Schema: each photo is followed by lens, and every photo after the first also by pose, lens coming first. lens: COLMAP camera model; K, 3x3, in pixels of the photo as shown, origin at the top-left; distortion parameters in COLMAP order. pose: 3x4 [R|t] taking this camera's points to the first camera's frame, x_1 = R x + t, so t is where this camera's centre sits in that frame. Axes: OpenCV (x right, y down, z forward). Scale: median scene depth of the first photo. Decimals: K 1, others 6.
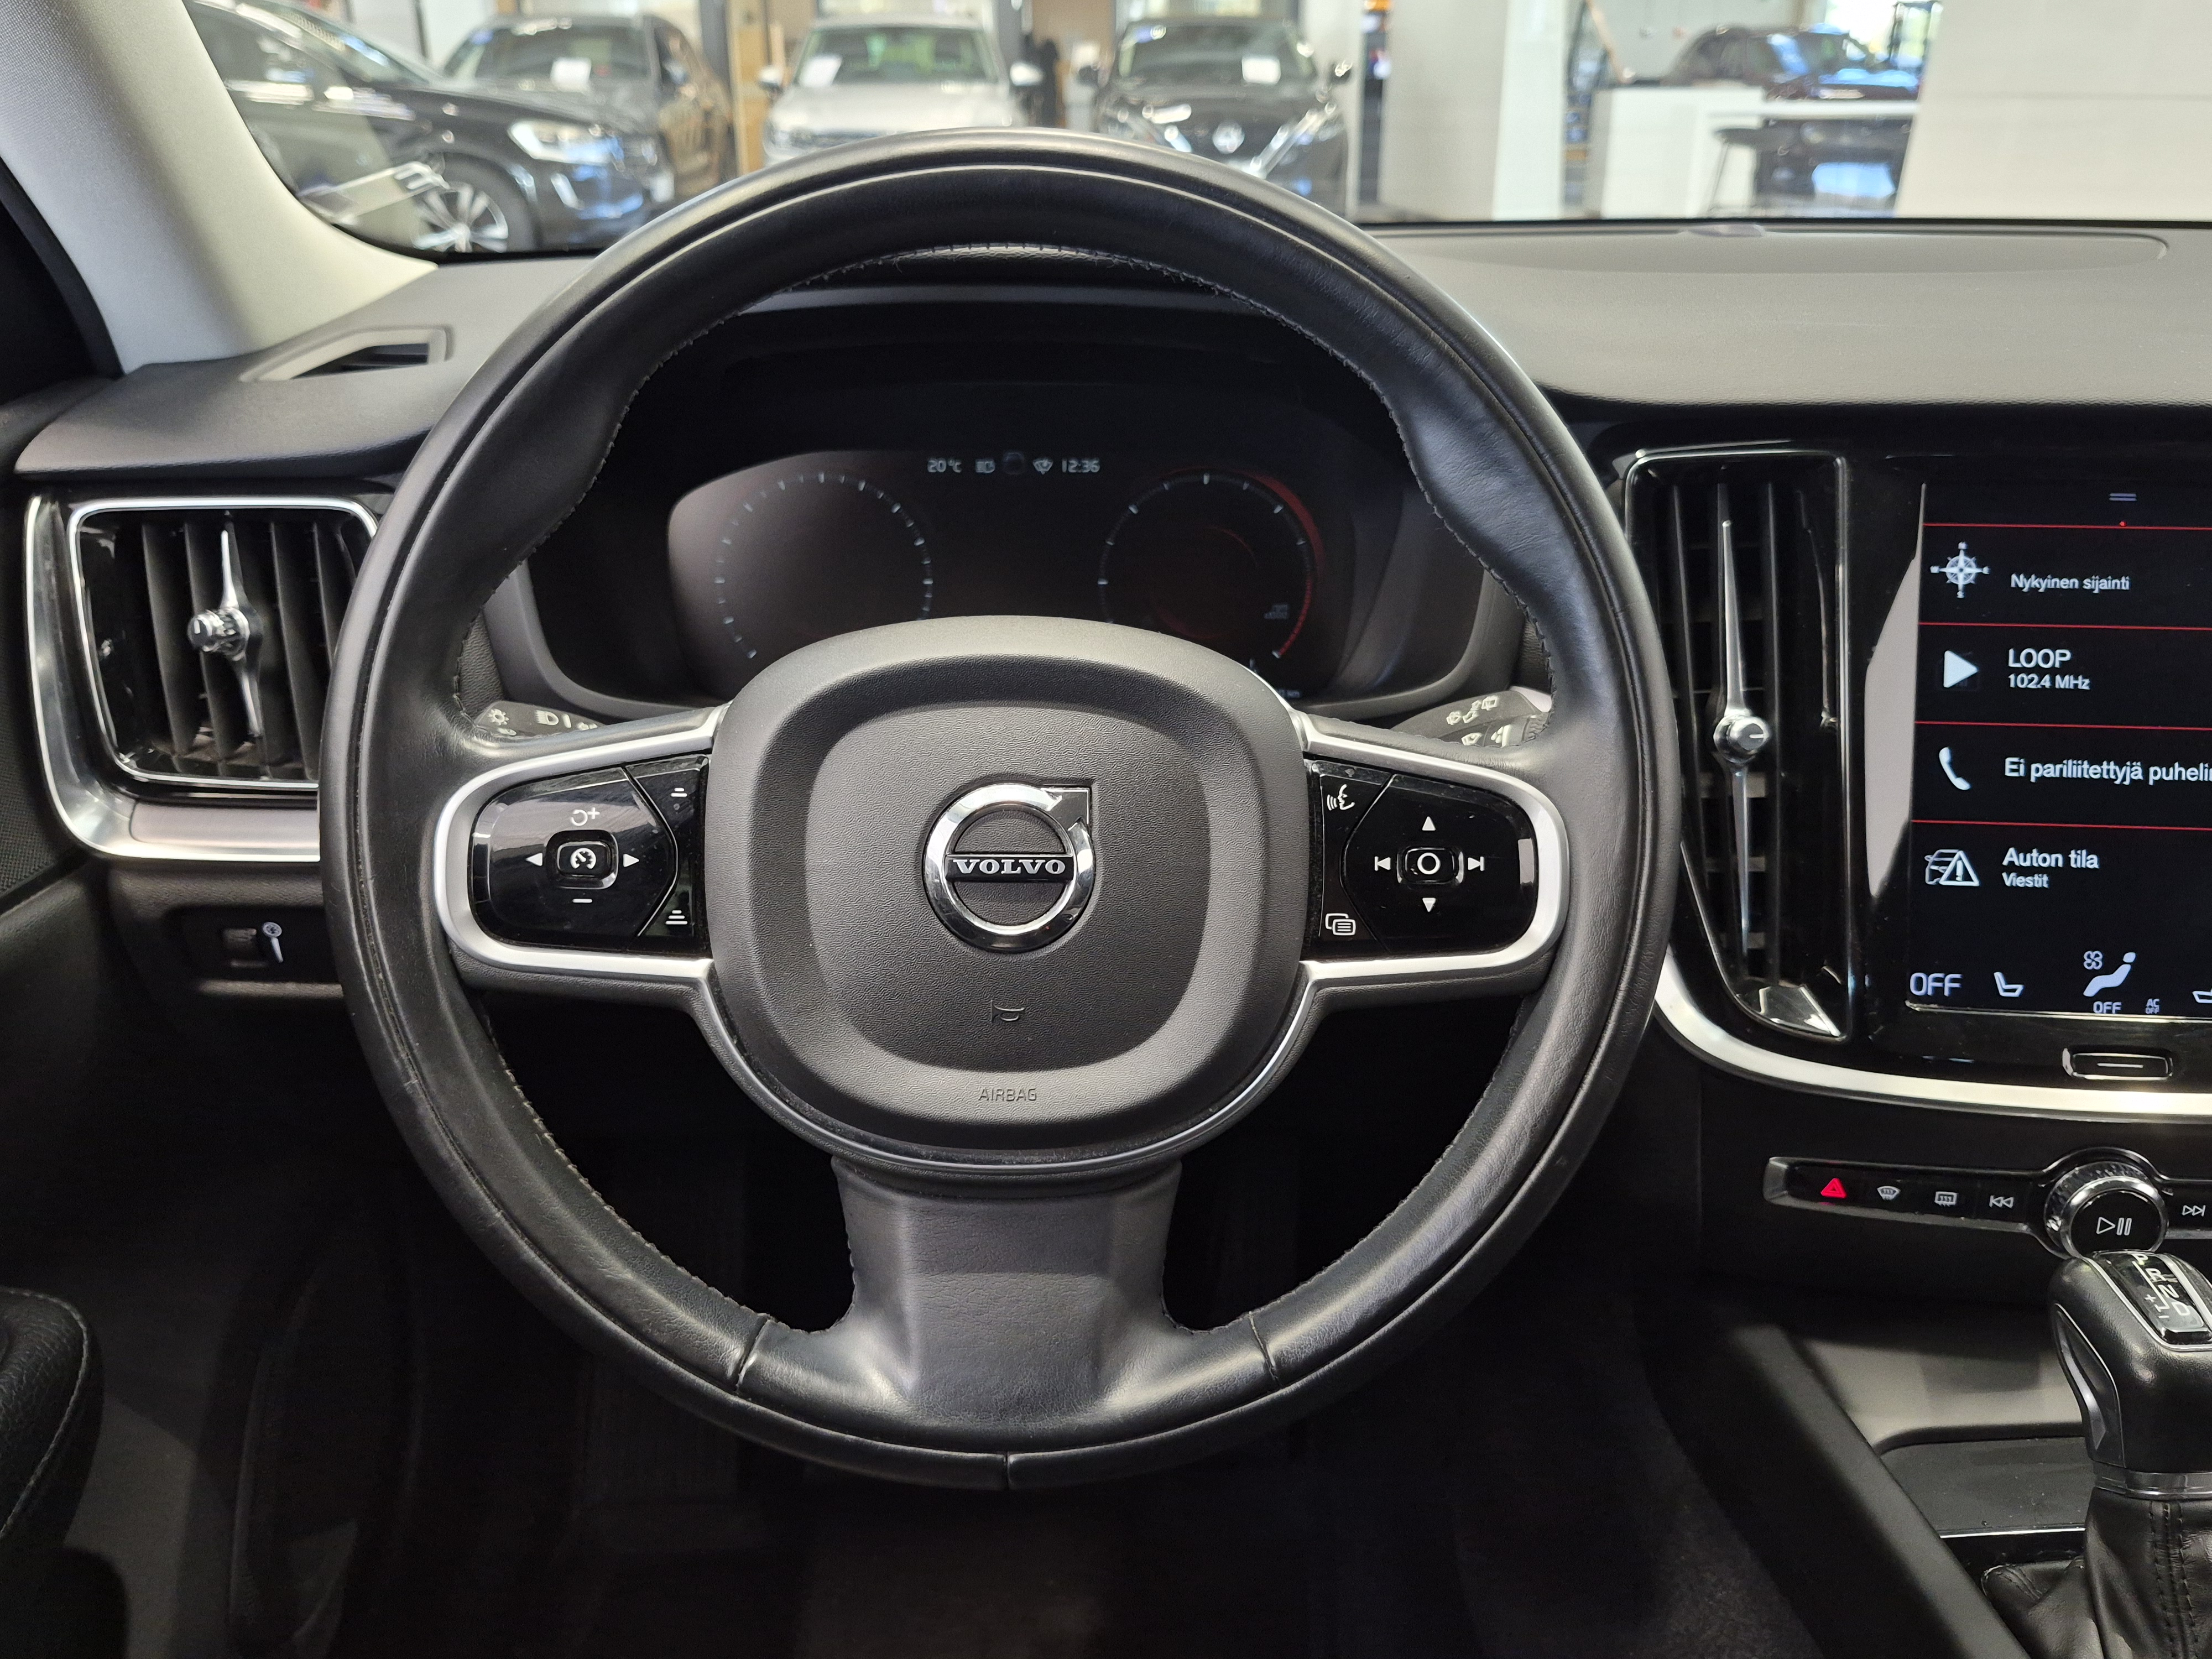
lens RADIAL K [[1797.9, 0, 1109.8], [0, 1797.9, 817.9], [0, 0, 1]] dist [0.127215, -0.227338]
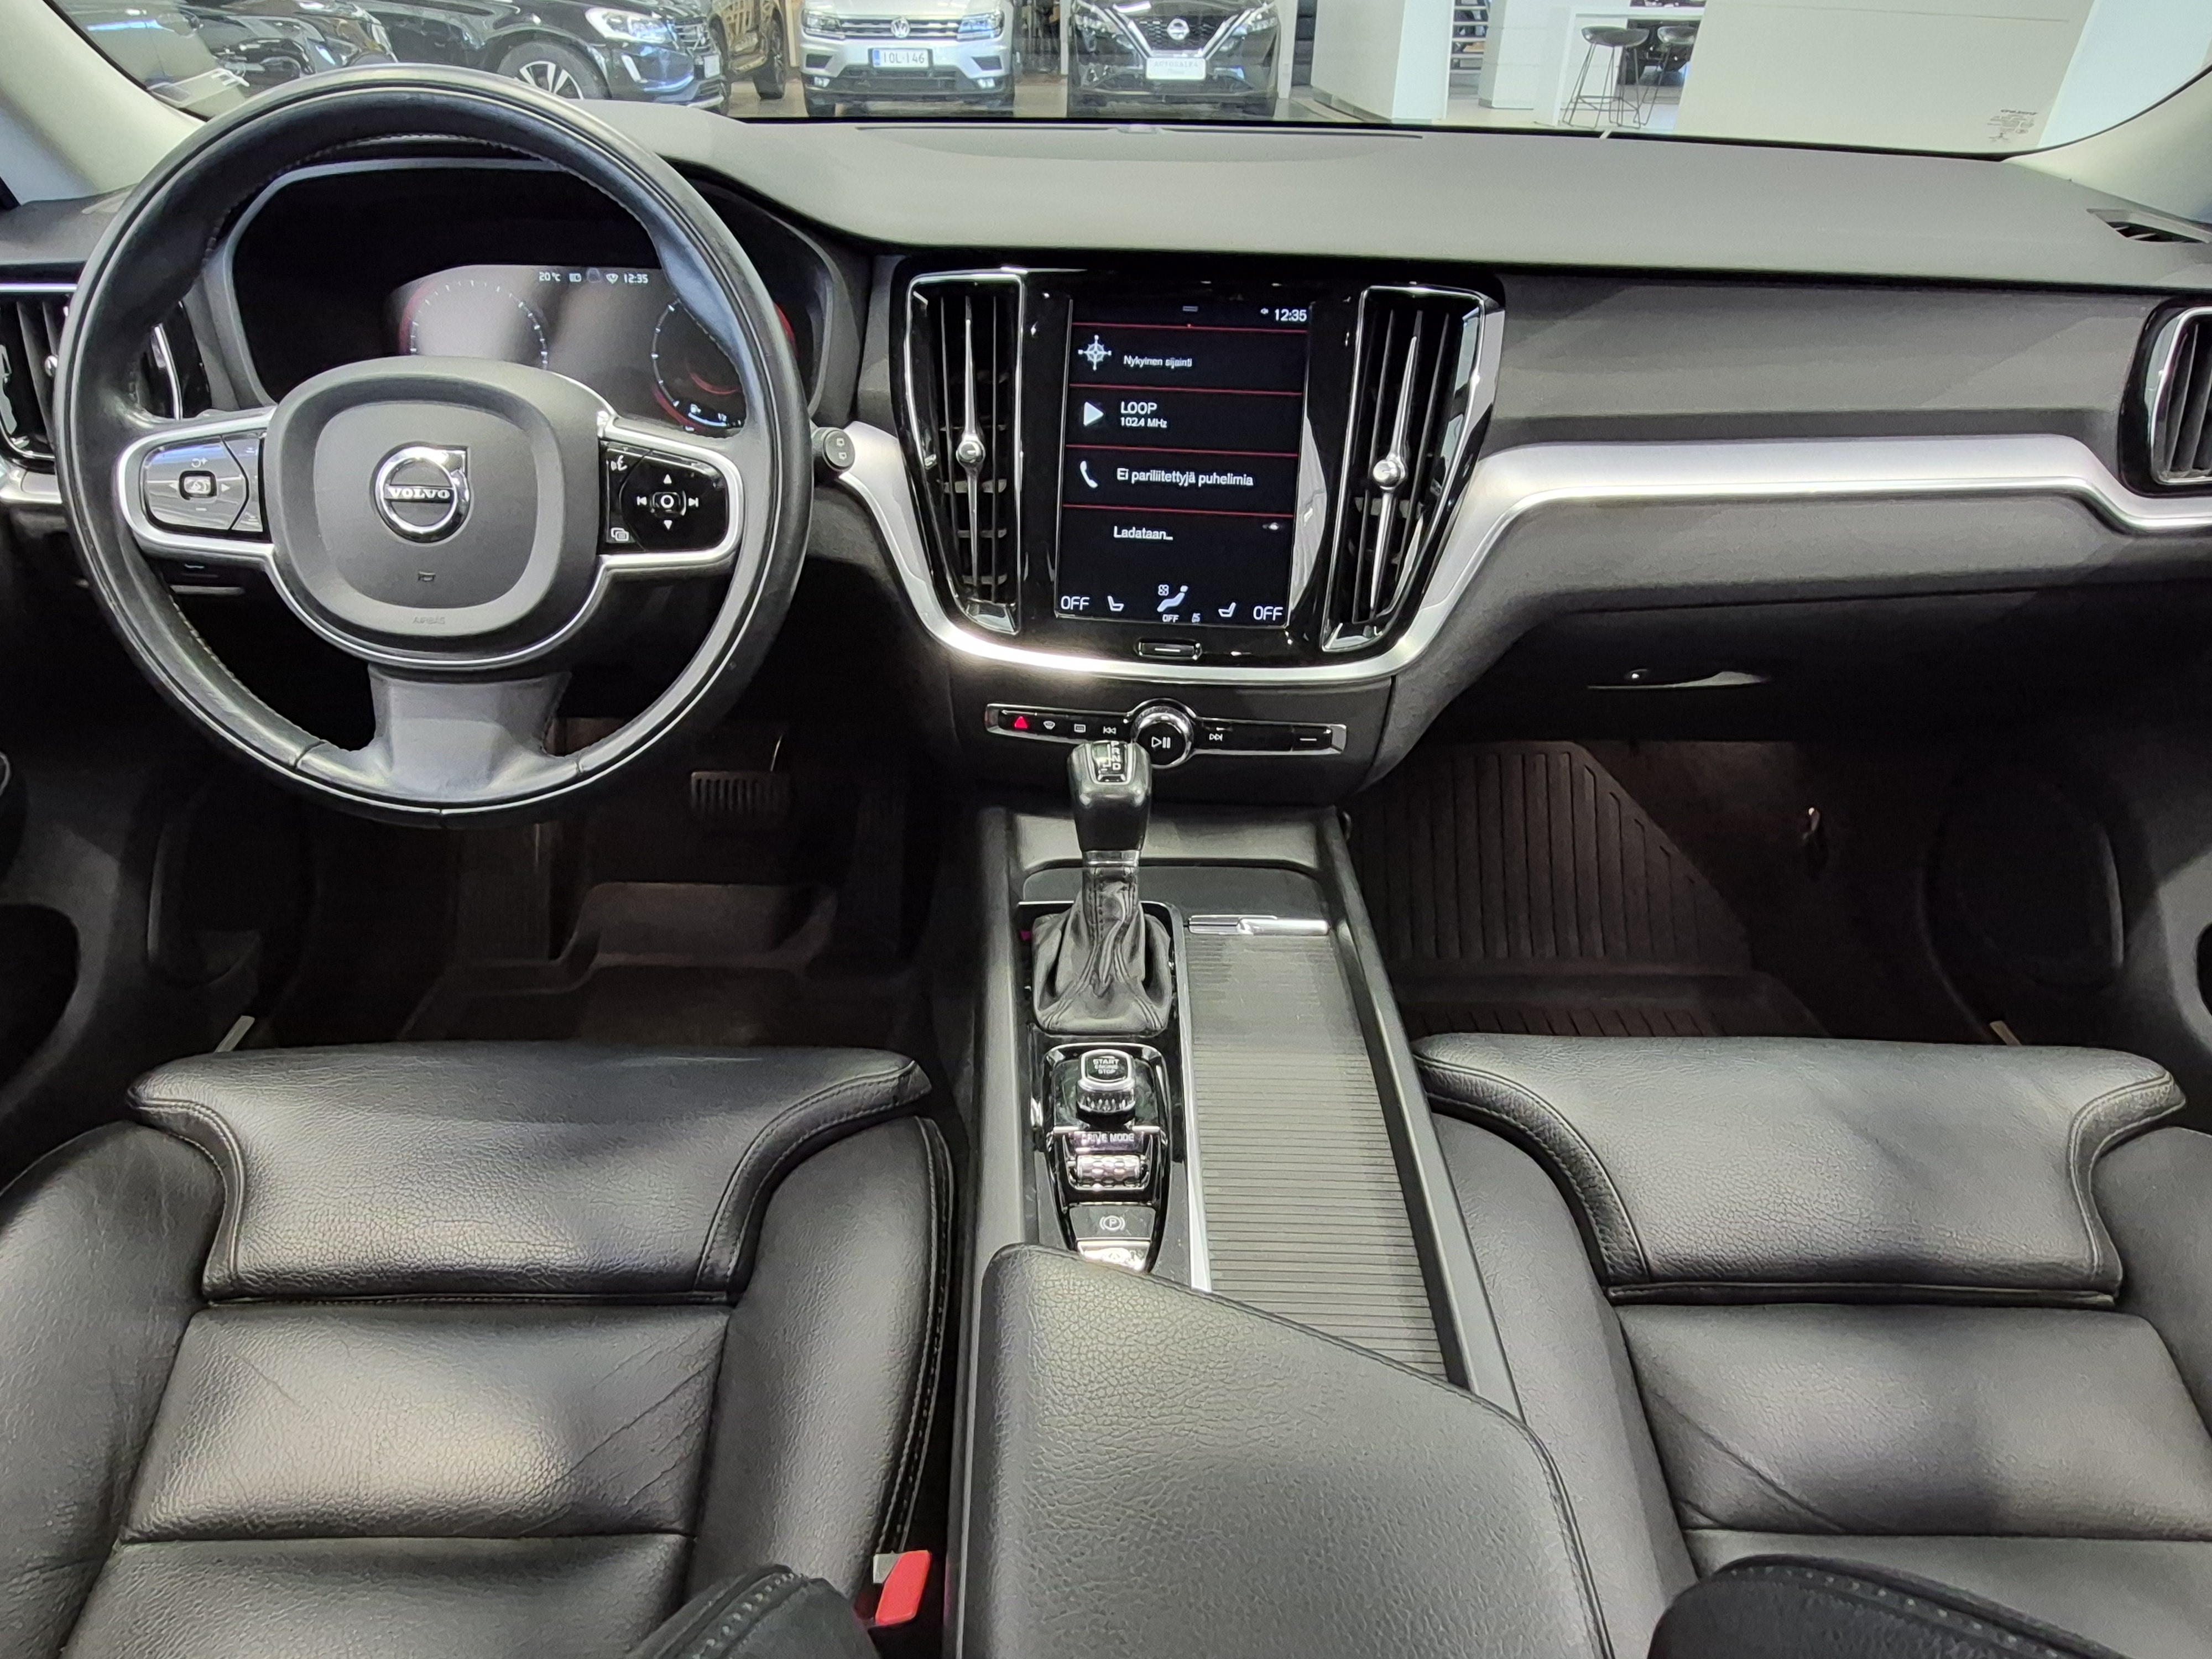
lens RADIAL K [[1414.9, 0, 1074.1], [0, 1414.9, 824.6], [0, 0, 1]] dist [-0.009193, 0.022412]
pose [[0.999572, 0.025408, -0.014486, 0.477402], [-0.022813, 0.987264, 0.157446, 0.087709], [0.018302, -0.157048, 0.987421, -0.346361]]
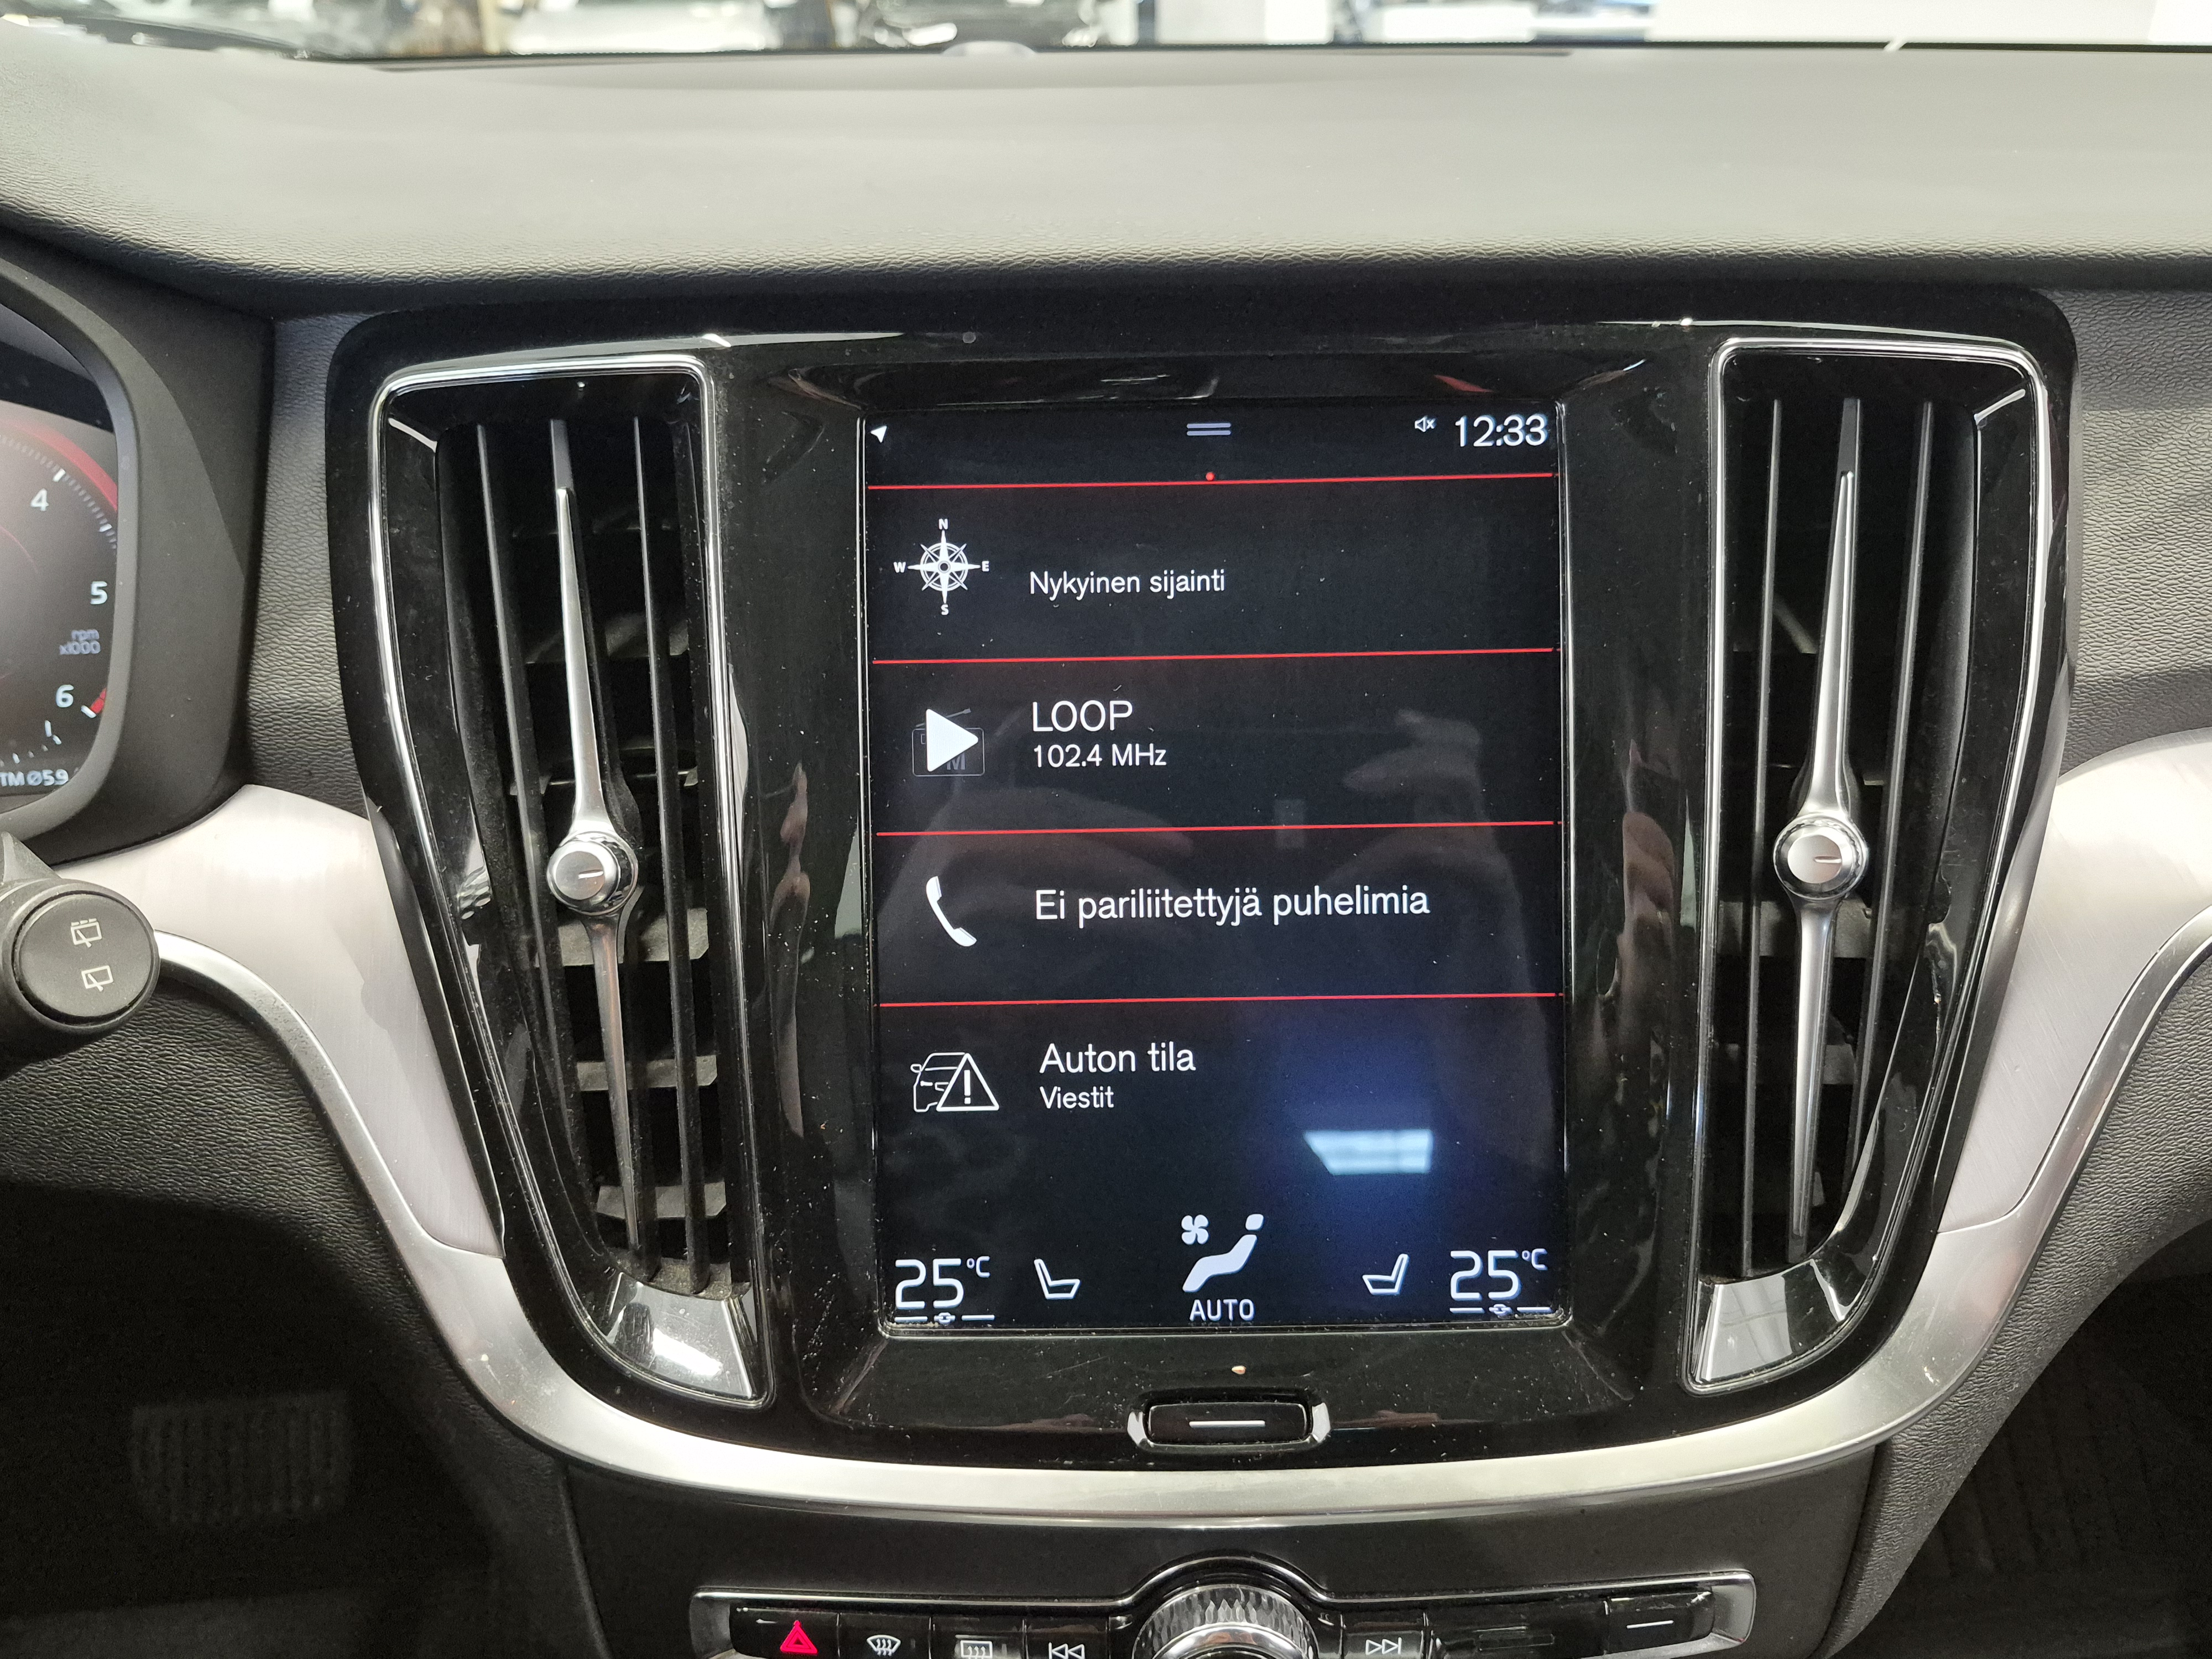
lens RADIAL K [[1797.9, 0, 1109.8], [0, 1797.9, 817.9], [0, 0, 1]] dist [0.127215, -0.227338]
pose [[0.994822, -0.049104, 0.088986, 0.464655], [0.046122, 0.998313, 0.035267, -0.074638], [-0.090567, -0.030980, 0.995408, 0.431394]]
